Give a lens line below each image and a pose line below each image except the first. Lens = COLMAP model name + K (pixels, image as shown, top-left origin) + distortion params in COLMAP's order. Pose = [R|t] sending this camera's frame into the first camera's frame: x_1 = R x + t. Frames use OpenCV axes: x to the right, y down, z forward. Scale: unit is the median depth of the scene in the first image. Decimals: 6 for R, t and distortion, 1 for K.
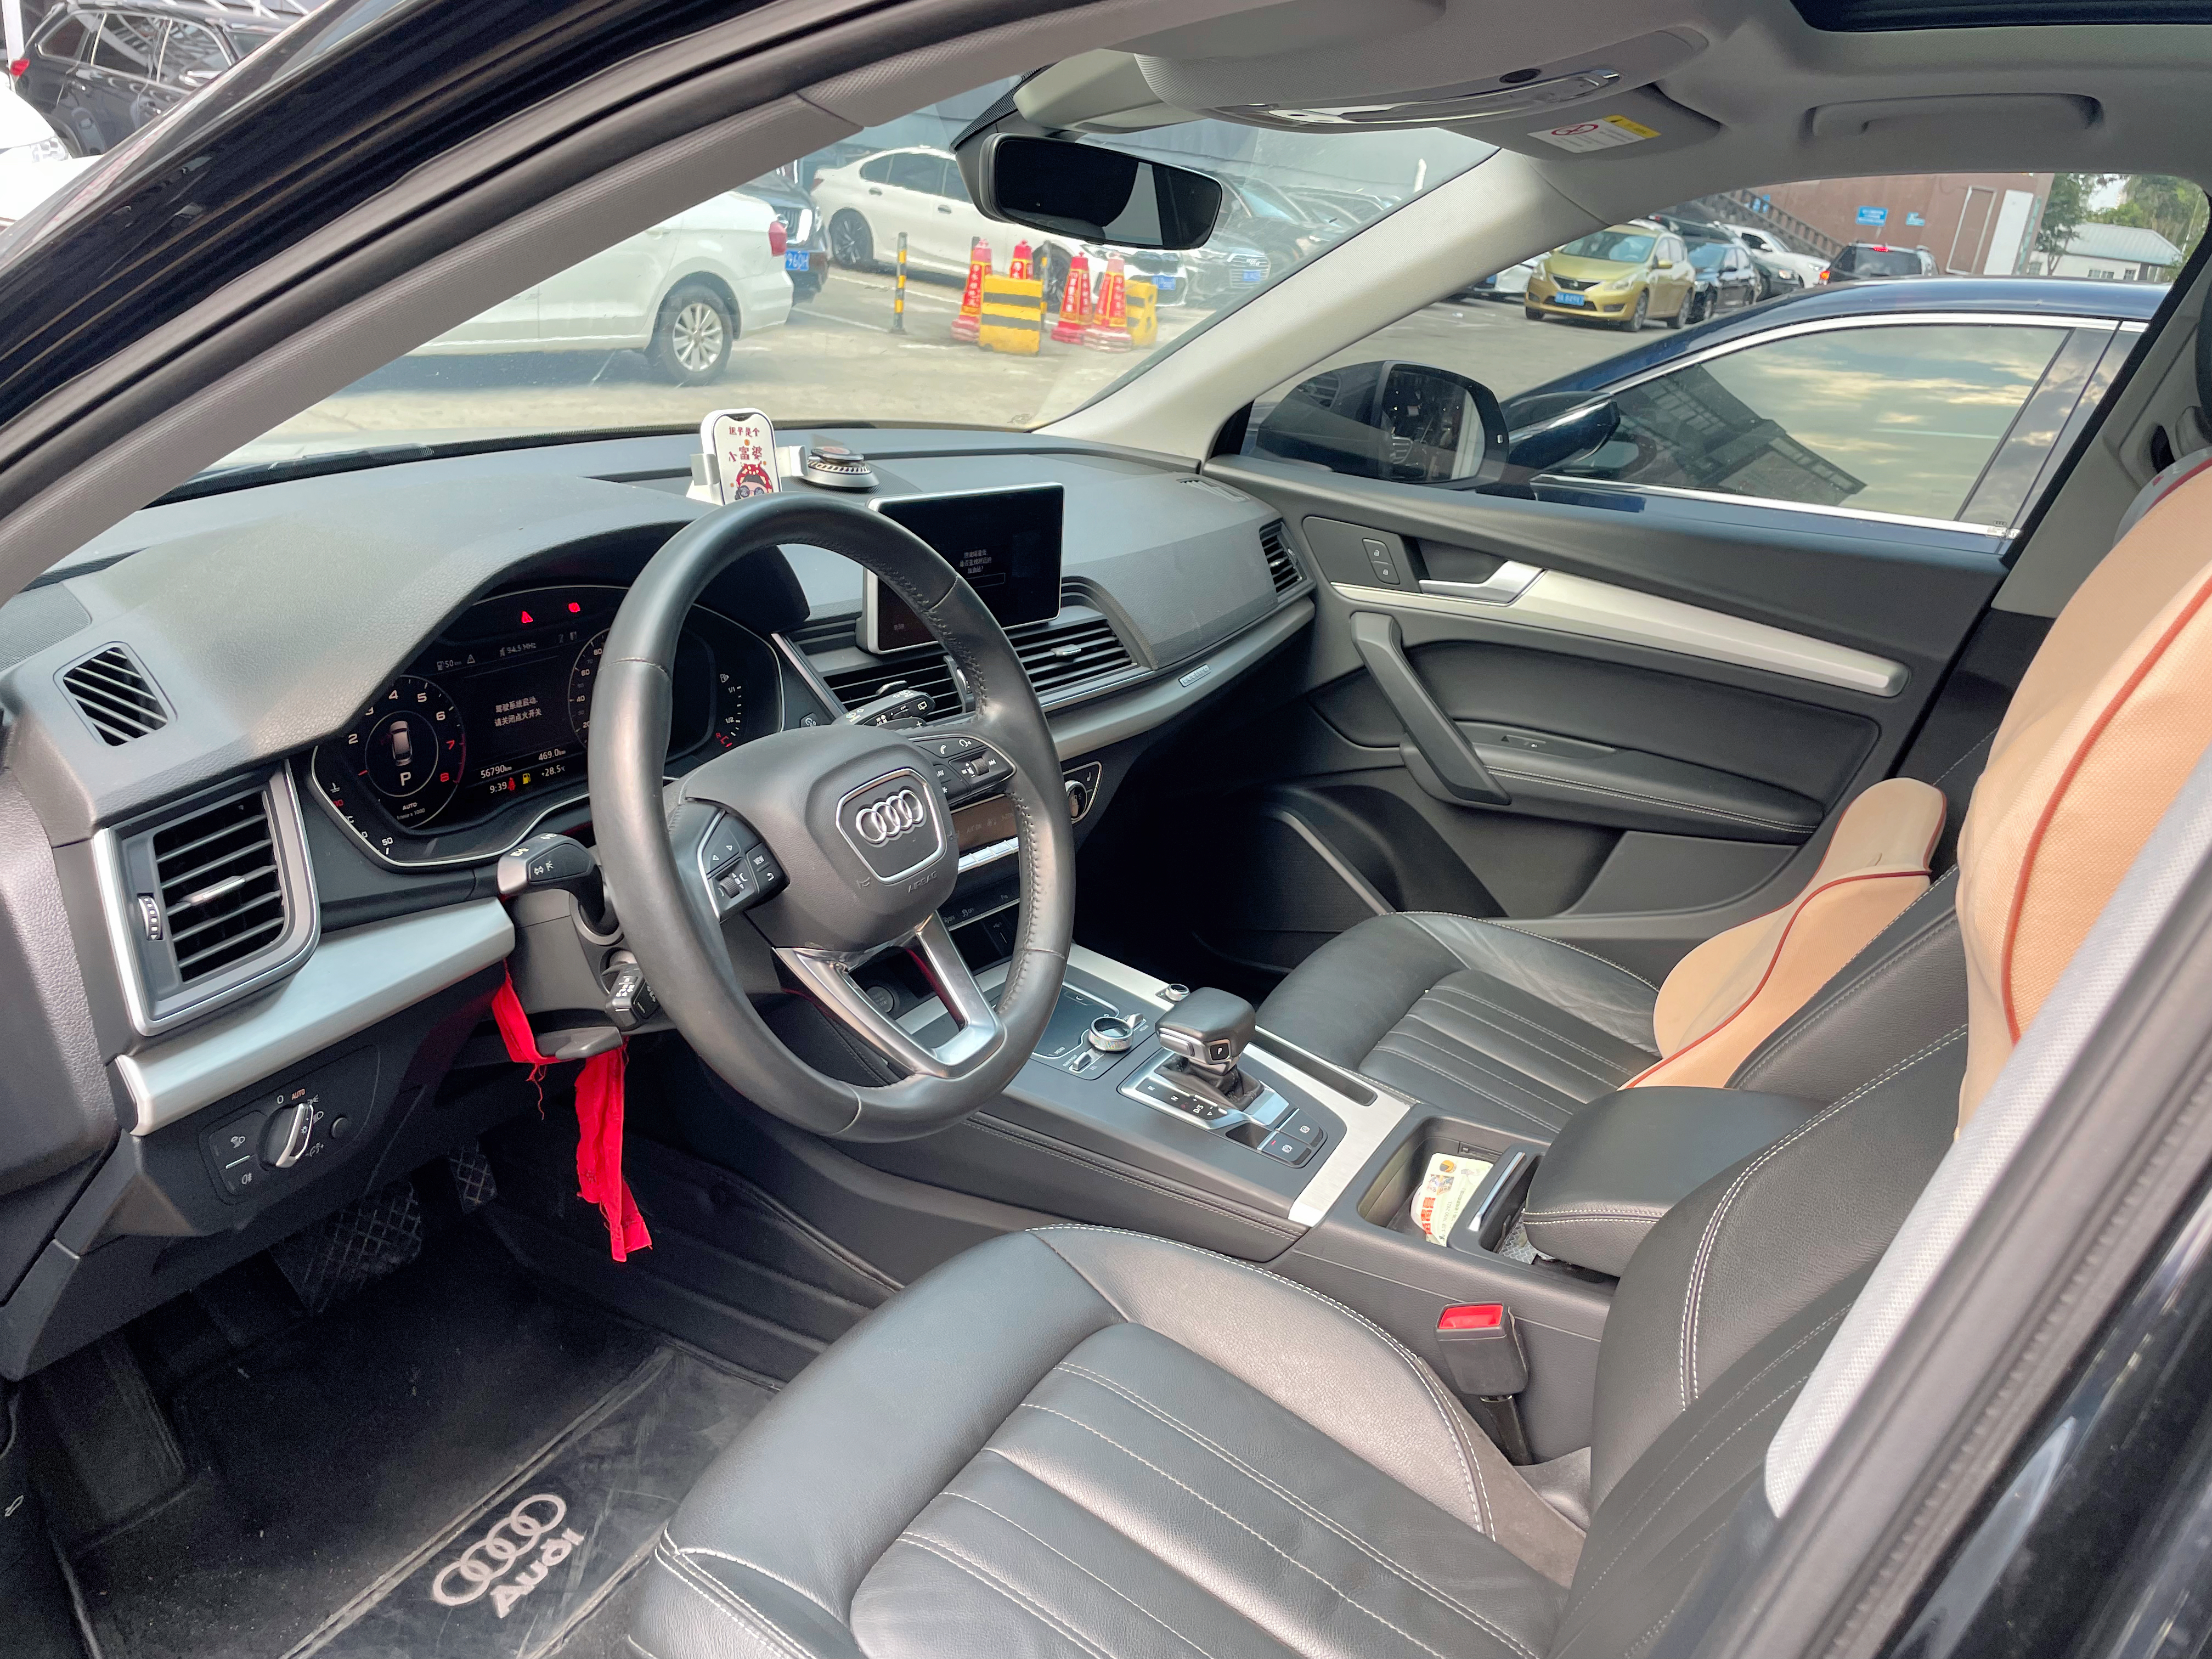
lens RADIAL K [[1669.1, 0, 1106.0], [0, 1669.1, 829.5], [0, 0, 1]] dist [0.093611, -0.134322]
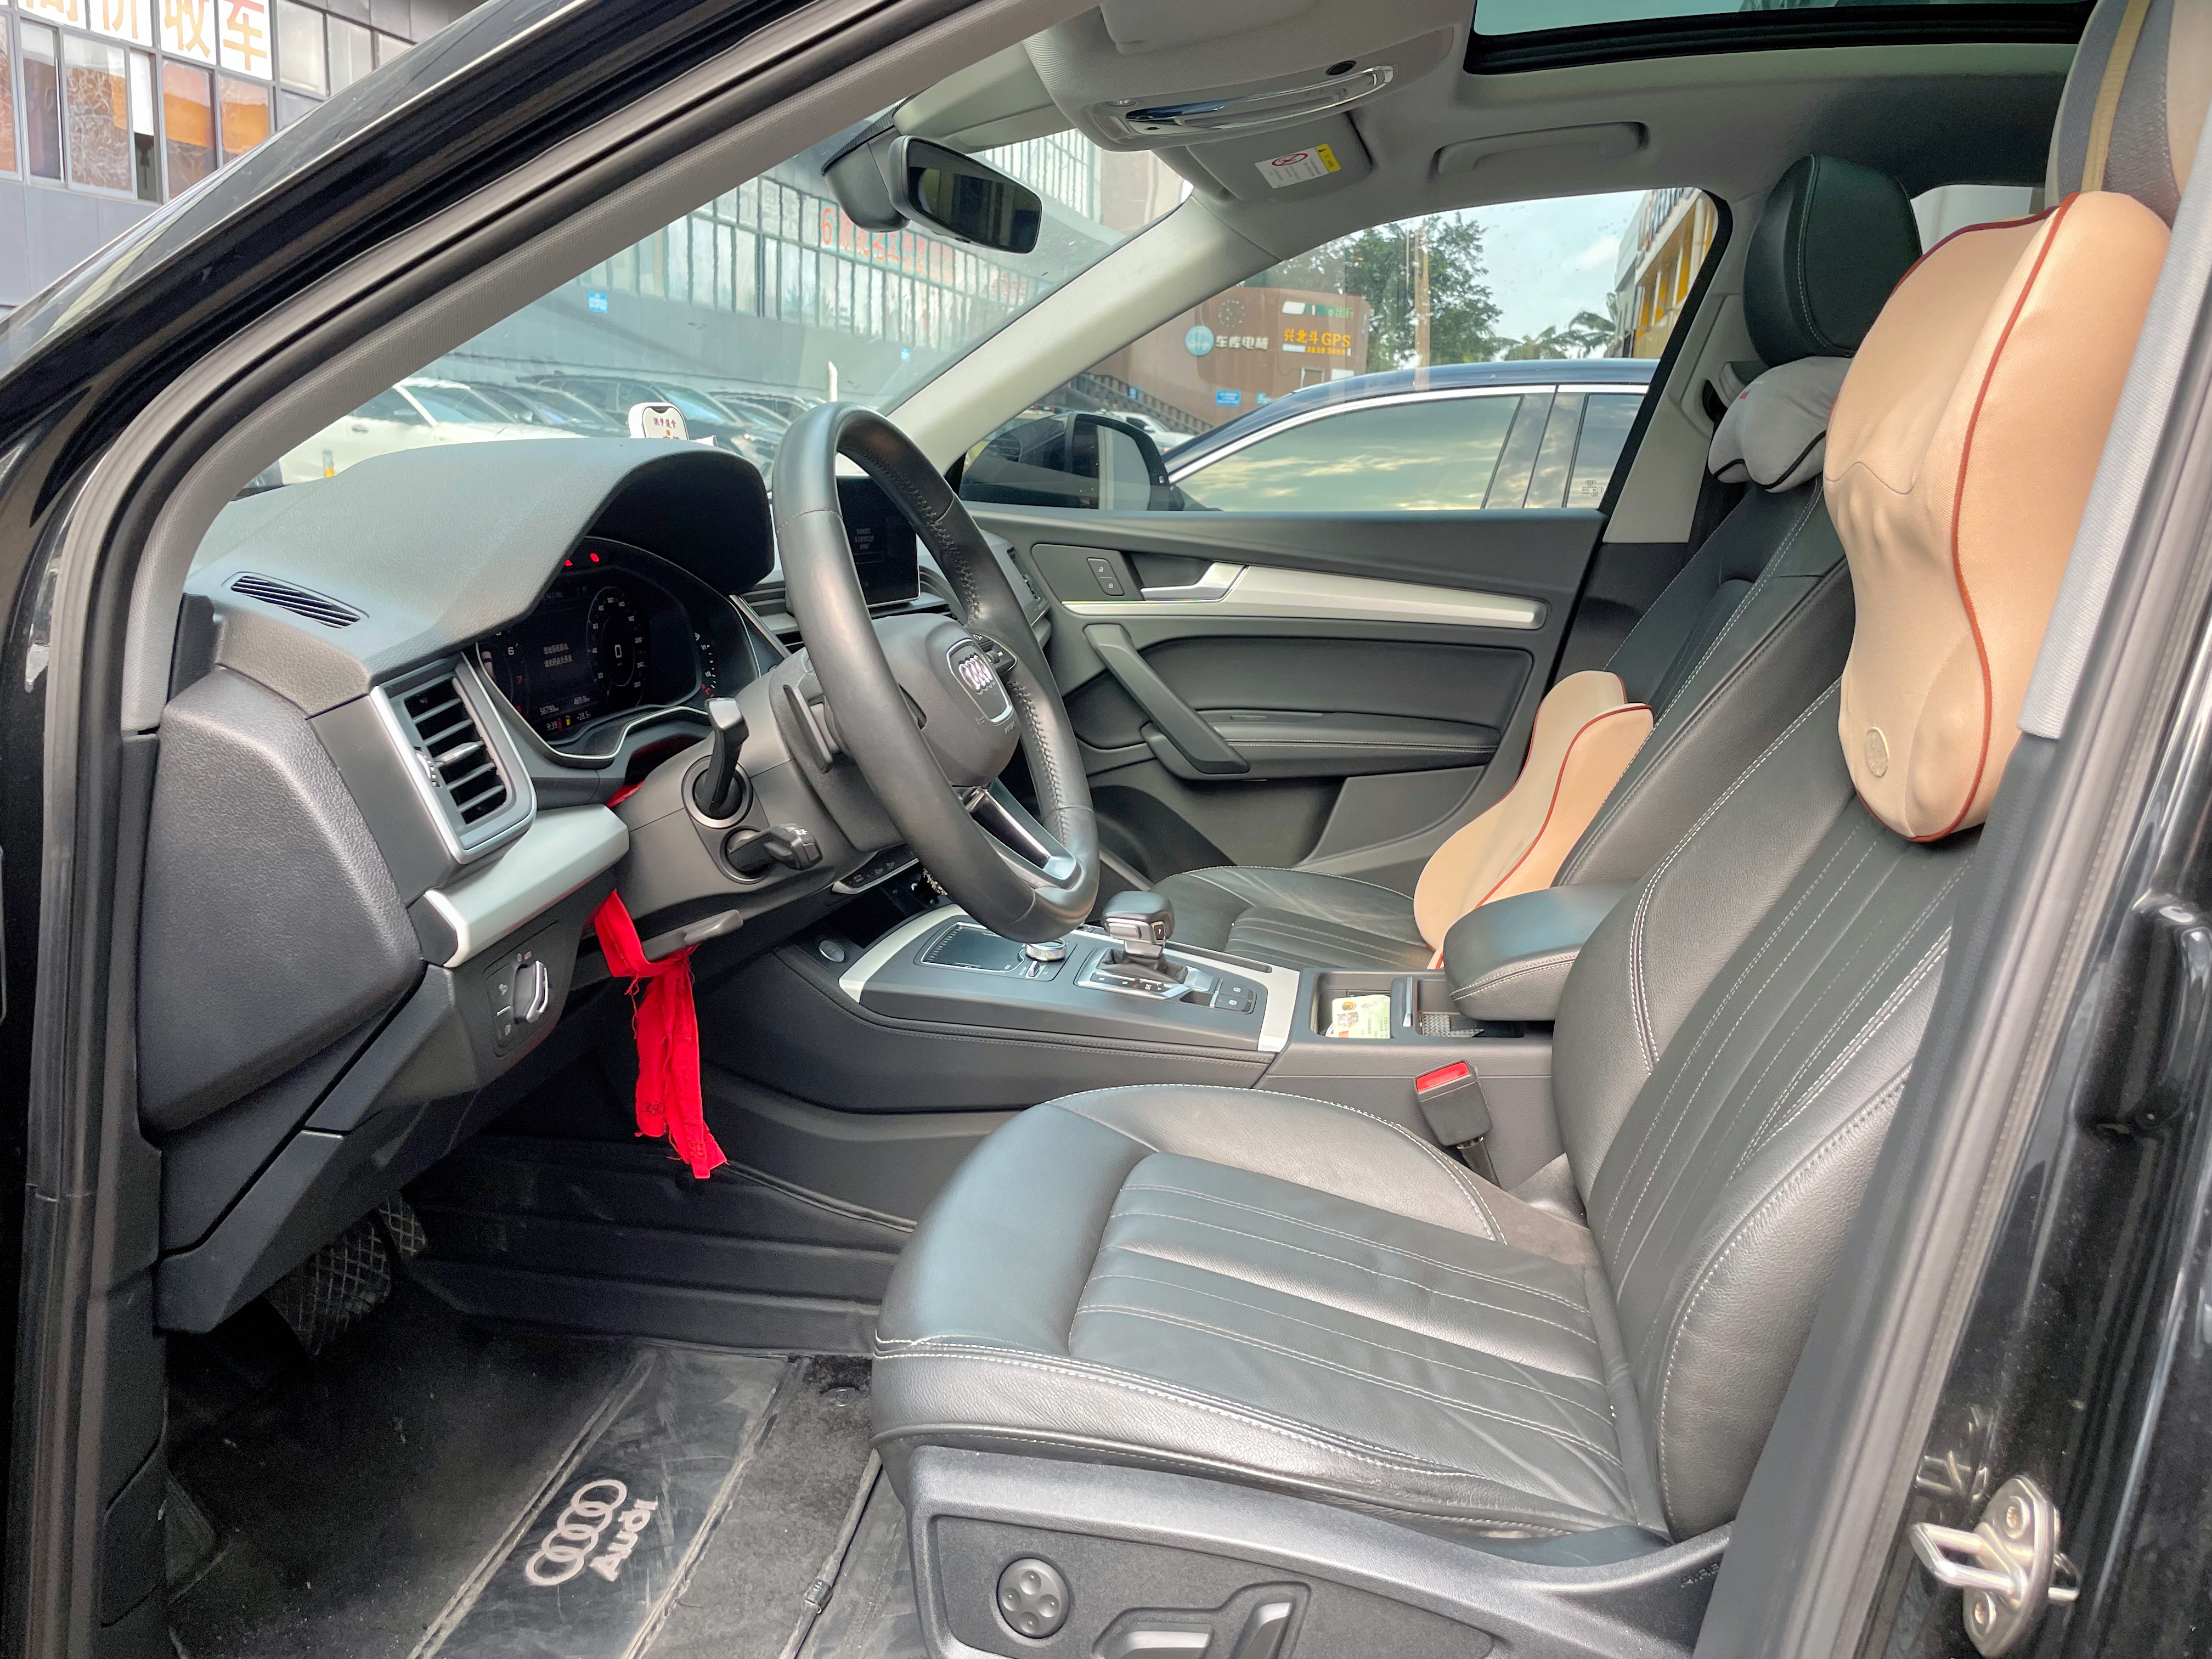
lens RADIAL K [[1669.1, 0, 1106.0], [0, 1669.1, 829.5], [0, 0, 1]] dist [0.093611, -0.134322]
pose [[0.942617, -0.137429, 0.304281, -0.311072], [0.170707, 0.981607, -0.085479, 0.160533], [-0.286937, 0.132517, 0.948739, -0.075432]]
